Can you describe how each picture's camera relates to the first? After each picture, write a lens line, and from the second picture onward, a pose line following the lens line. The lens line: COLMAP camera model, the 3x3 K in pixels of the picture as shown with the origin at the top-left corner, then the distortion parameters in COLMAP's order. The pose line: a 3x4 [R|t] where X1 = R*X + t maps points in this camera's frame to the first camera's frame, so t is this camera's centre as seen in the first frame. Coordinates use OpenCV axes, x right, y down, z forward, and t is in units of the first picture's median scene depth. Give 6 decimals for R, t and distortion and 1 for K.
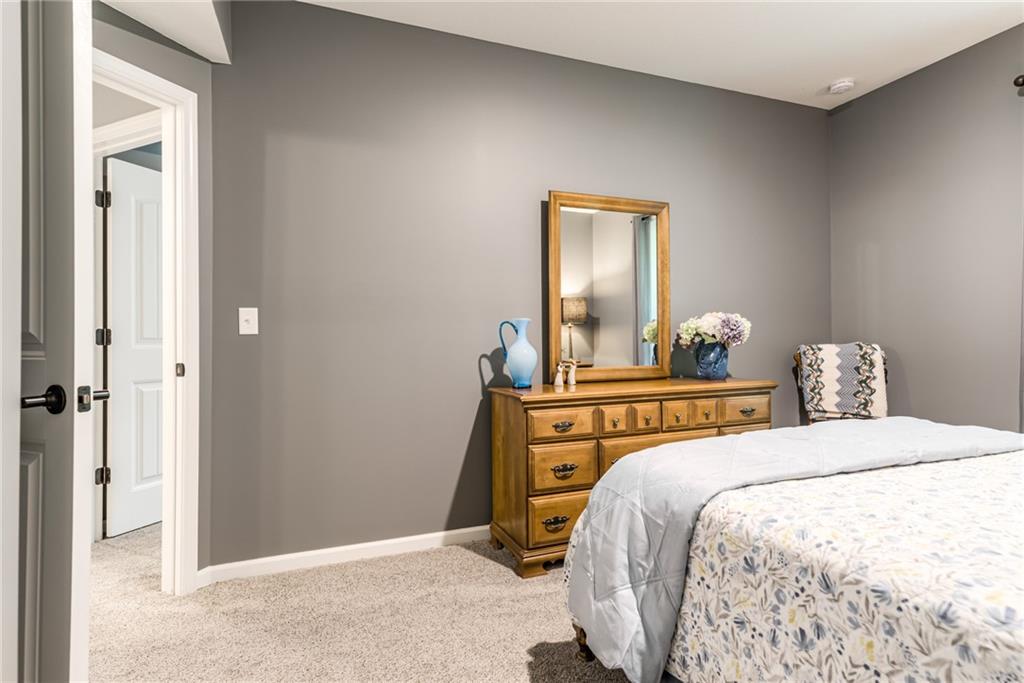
lens RADIAL K [[510.7, 0, 510.2], [0, 510.7, 337.2], [0, 0, 1]] dist [0.010686, -0.001957]
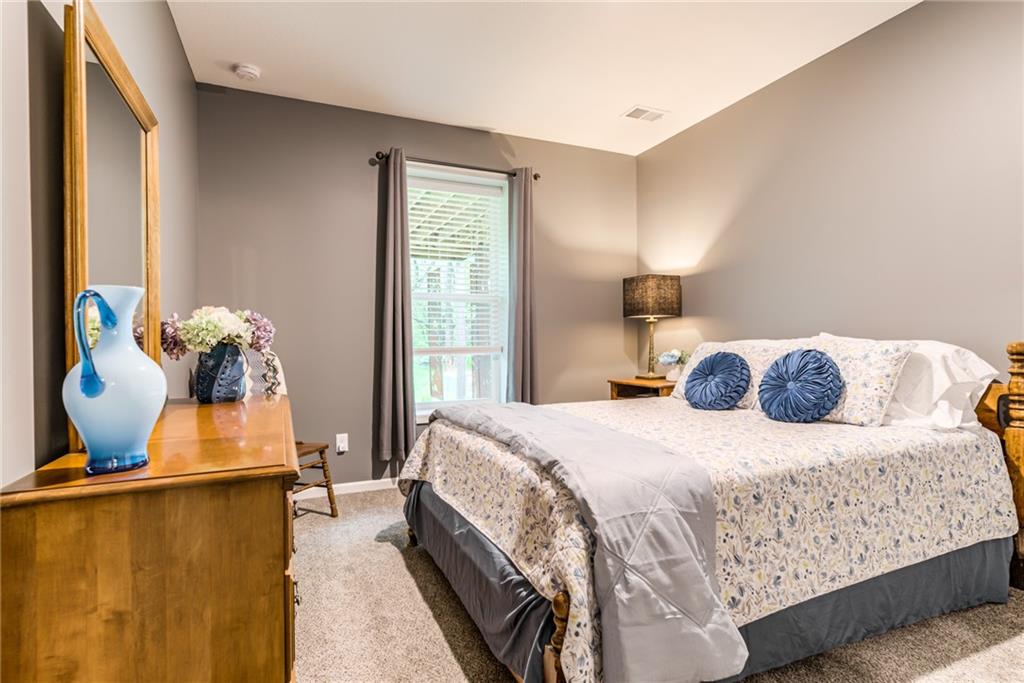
lens RADIAL K [[510.7, 0, 511.3], [0, 510.7, 342.6], [0, 0, 1]] dist [0.010686, -0.001957]
pose [[-0.037675, 0.005073, 0.999277, -0.852605], [0.006573, 0.999967, -0.004829, 0.018219], [-0.999268, 0.006386, -0.037708, 1.608558]]
